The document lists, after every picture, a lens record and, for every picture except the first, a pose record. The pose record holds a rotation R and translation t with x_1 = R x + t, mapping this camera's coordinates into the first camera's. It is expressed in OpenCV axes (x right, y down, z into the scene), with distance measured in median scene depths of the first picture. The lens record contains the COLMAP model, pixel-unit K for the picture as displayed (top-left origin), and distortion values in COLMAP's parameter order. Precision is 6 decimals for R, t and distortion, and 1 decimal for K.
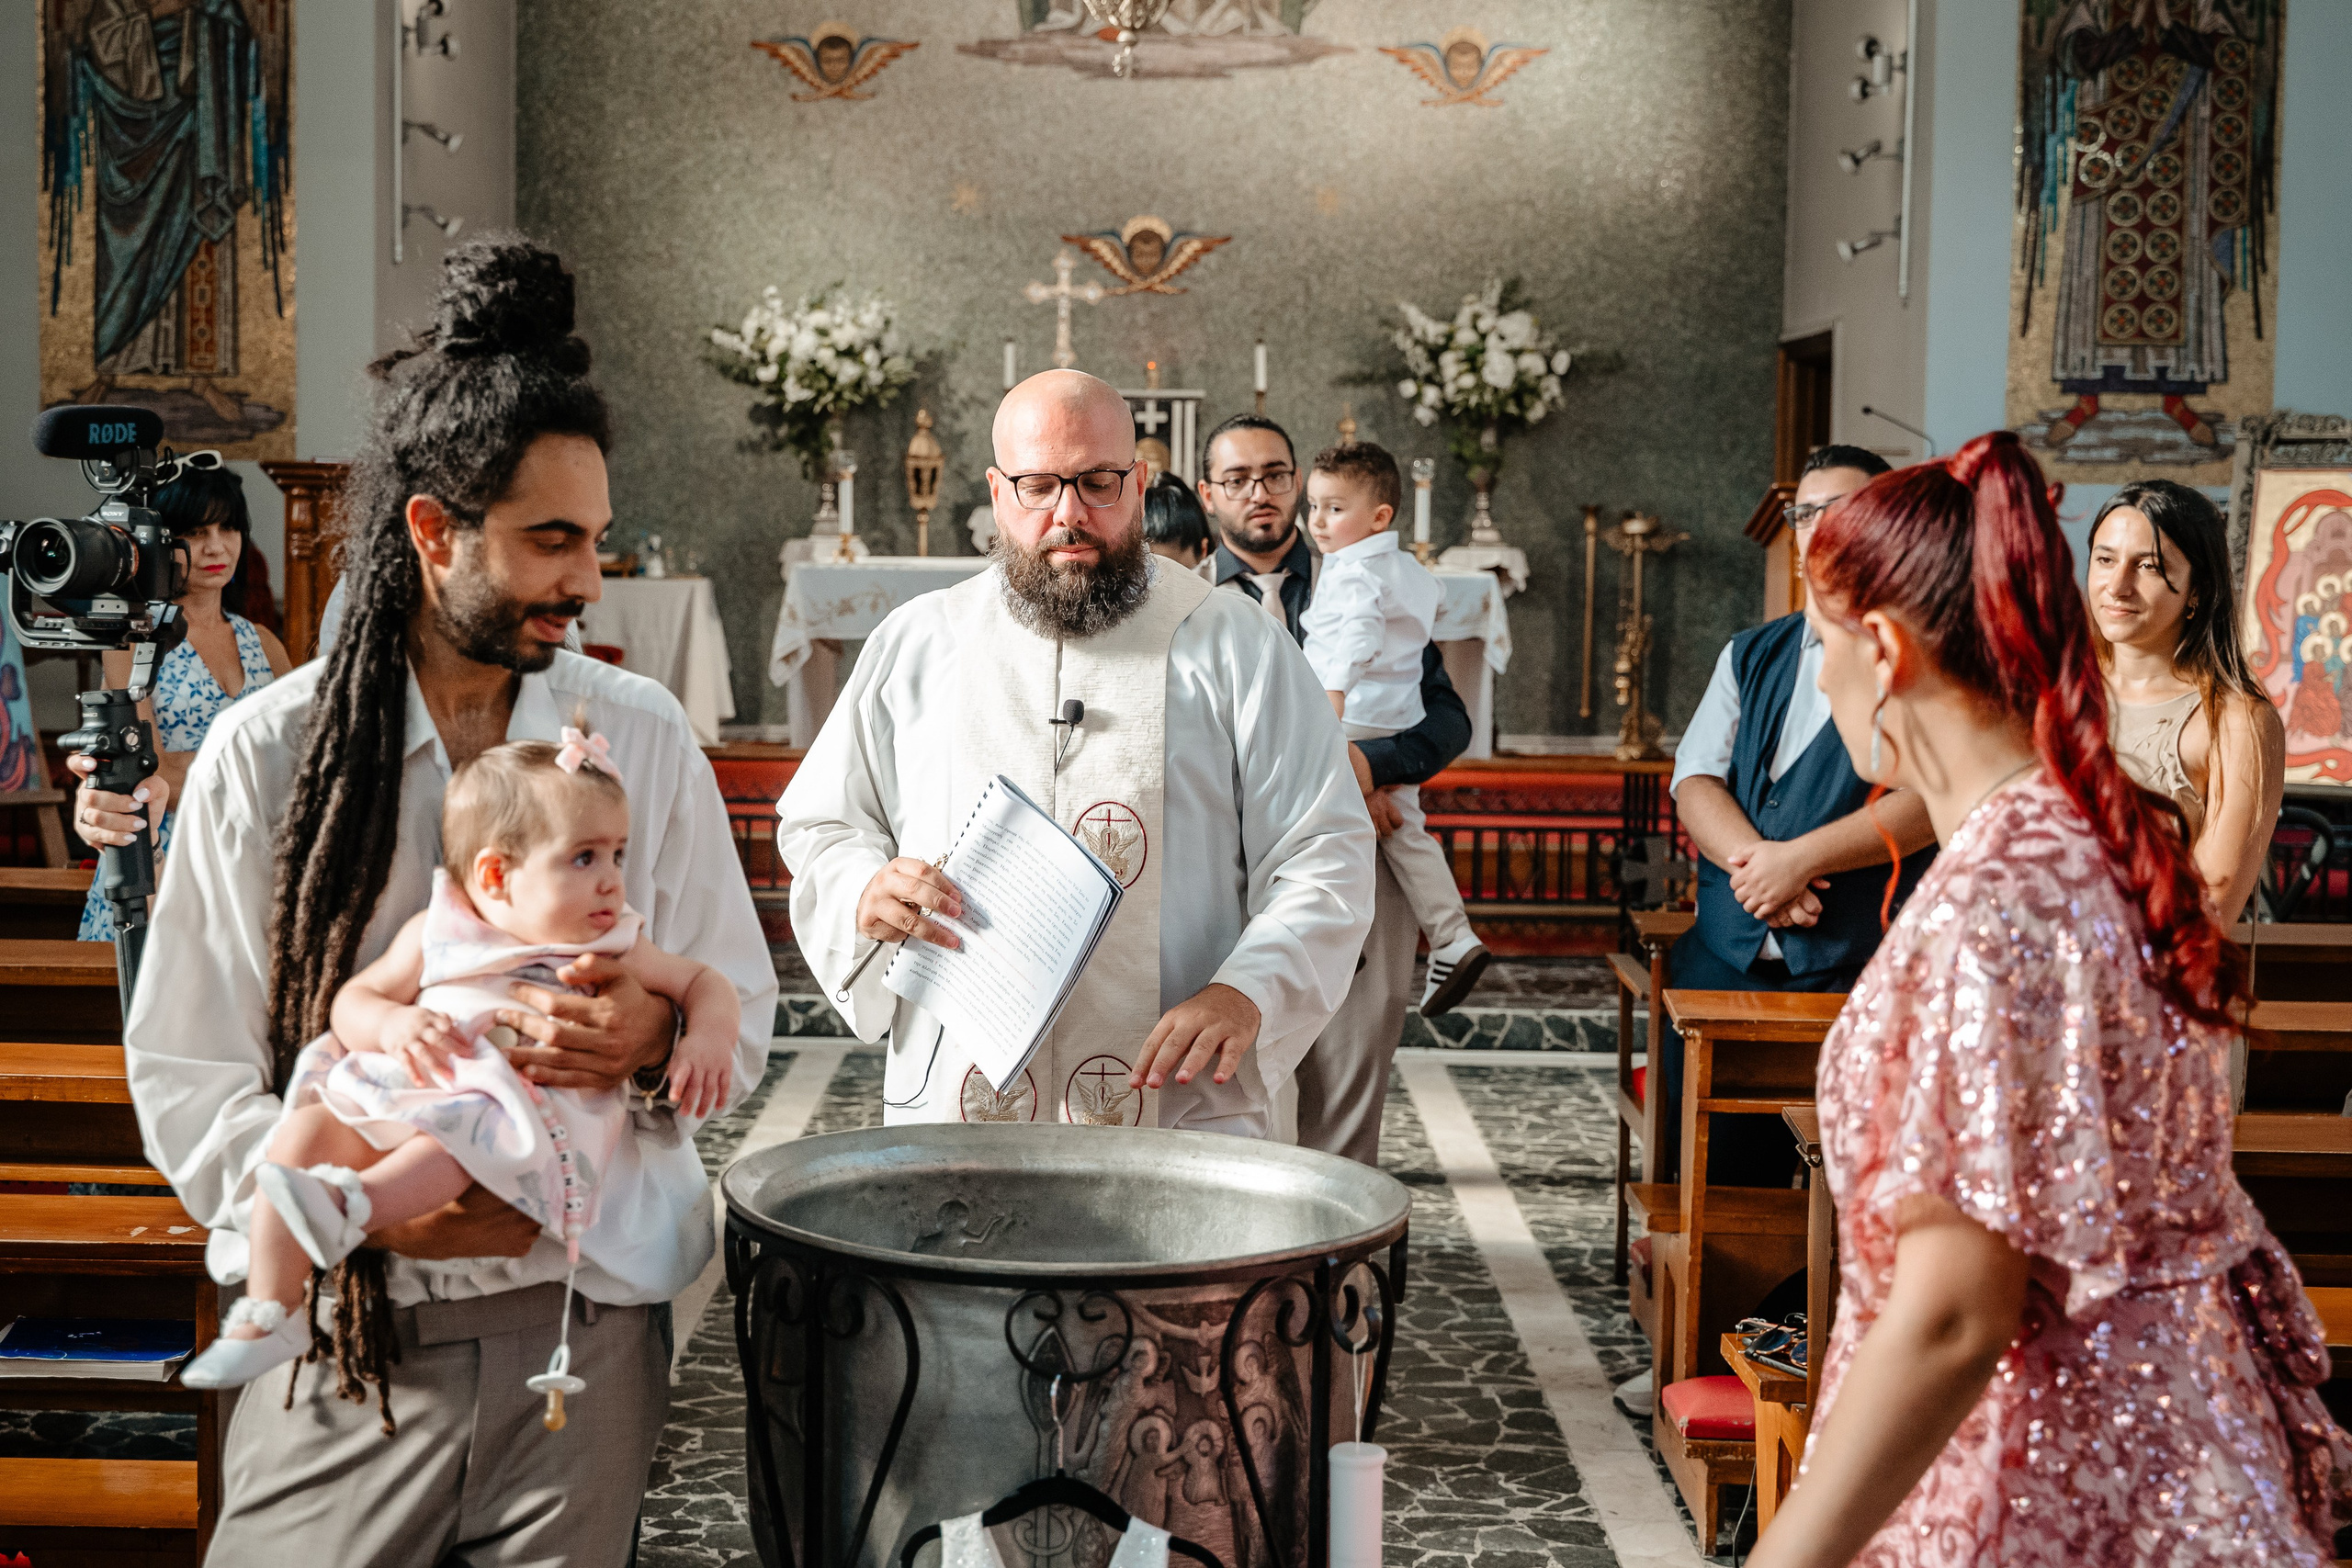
lens RADIAL K [[3375.9, 0, 1030.3], [0, 3375.9, 755.8], [0, 0, 1]] dist [0.008859, 0.055326]
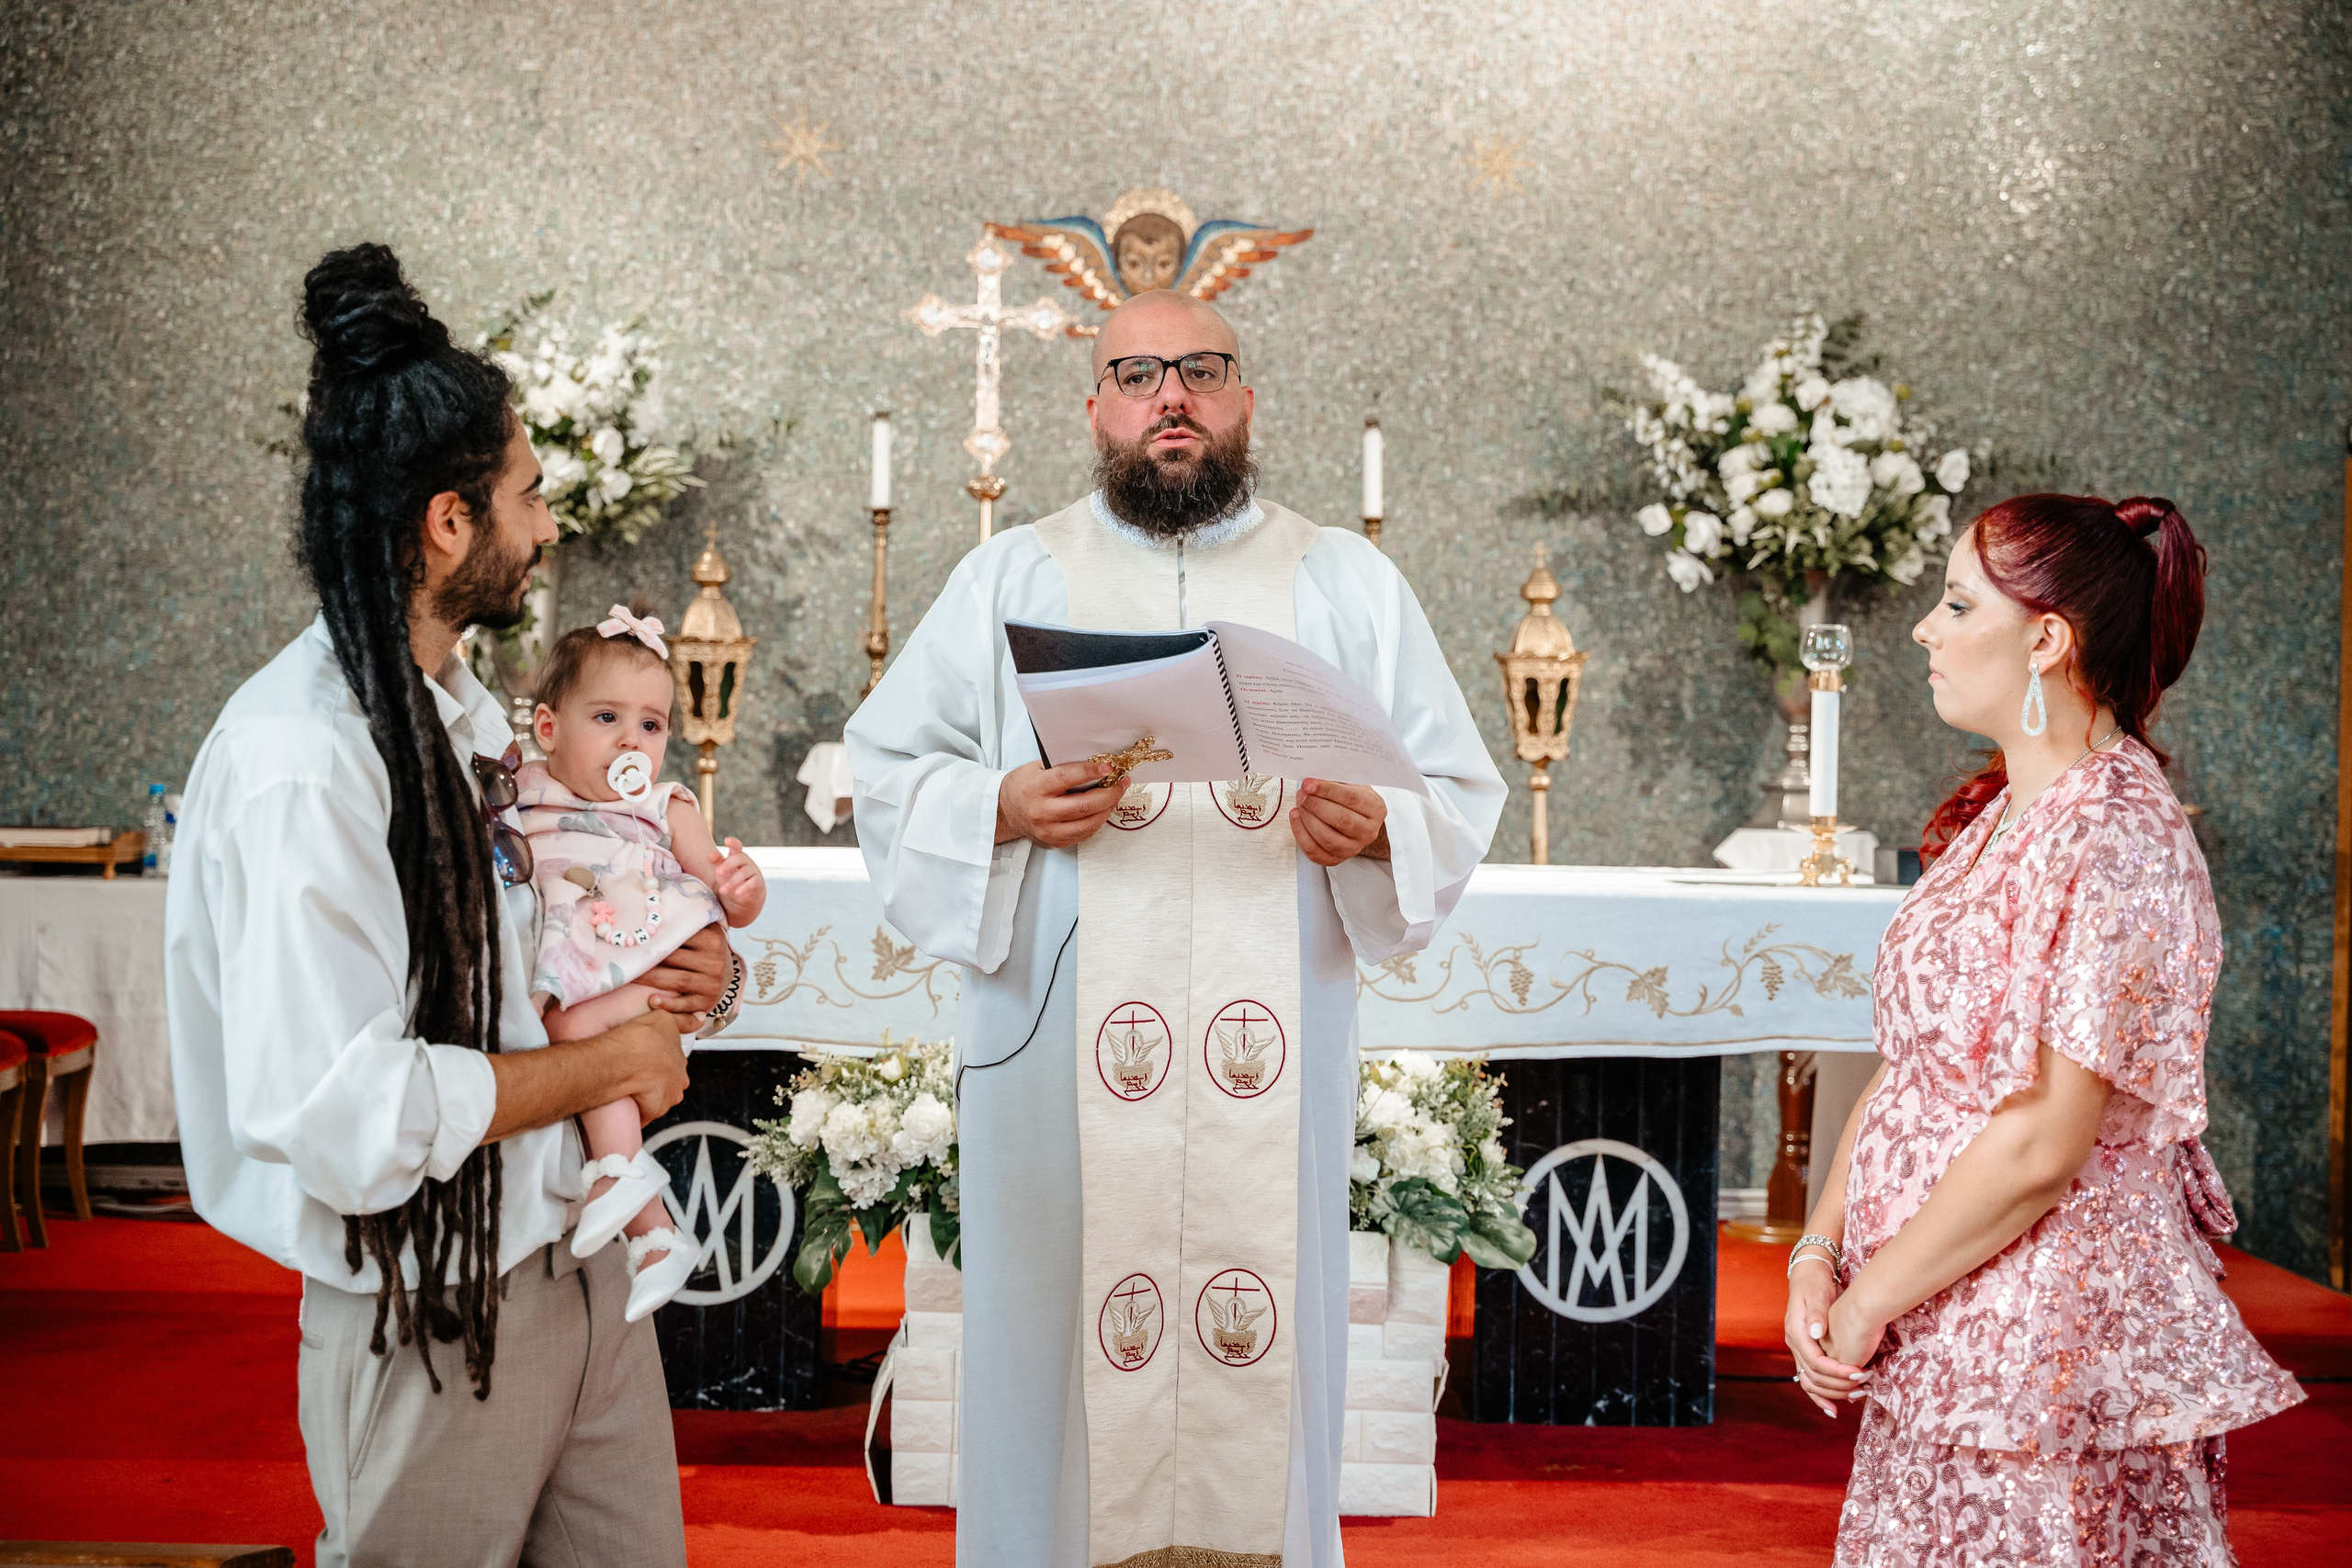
lens RADIAL K [[3484.5, 0, 1176.0], [0, 3484.5, 784.0], [0, 0, 1]] dist [0.030814, -0.114654]
pose [[0.998429, 0.007309, 0.055557, 0.010563], [-0.003495, 0.997649, -0.068441, -0.035839], [-0.055927, 0.068139, 0.996107, 0.537769]]
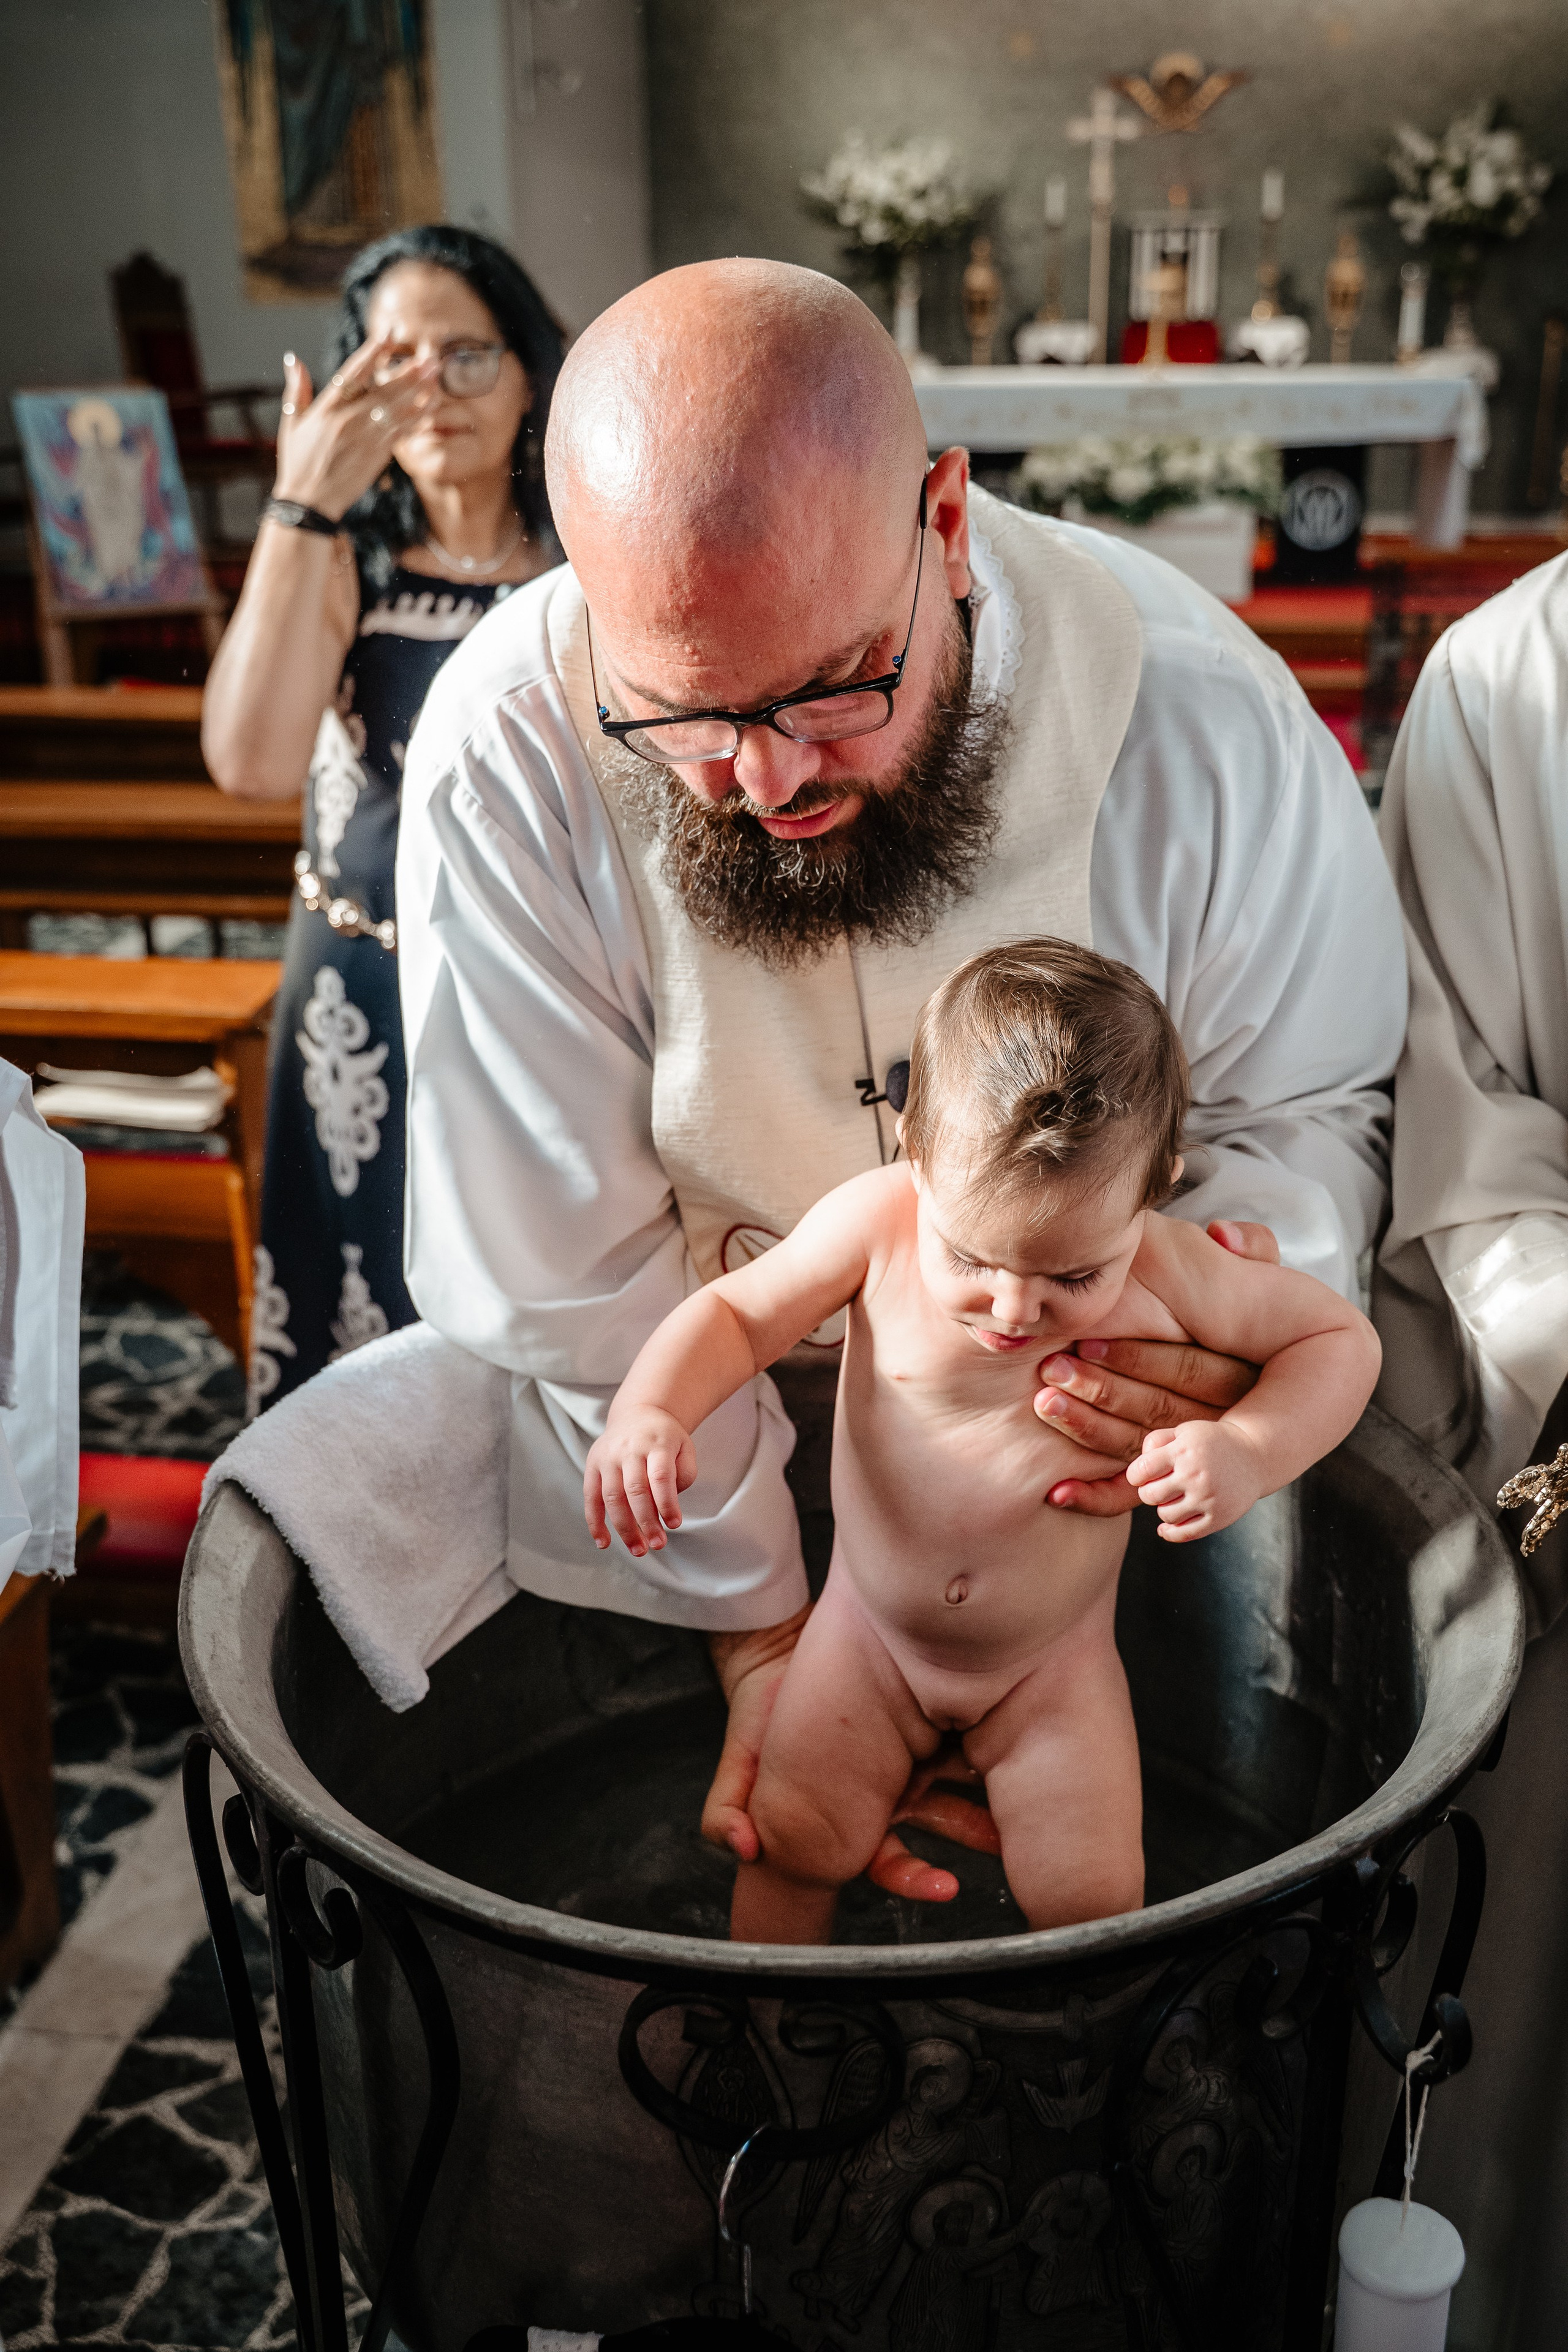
lens RADIAL K [[2217.0, 0, 784.0], [0, 2217.0, 1176.0], [0, 0, 1]] dist [0.005719, -0.006175]
pose [[0.990895, 0.021370, -0.132927, 0.011671], [0.016693, 0.960203, 0.278804, -0.006205], [0.133595, -0.278484, 0.951104, 0.170959]]
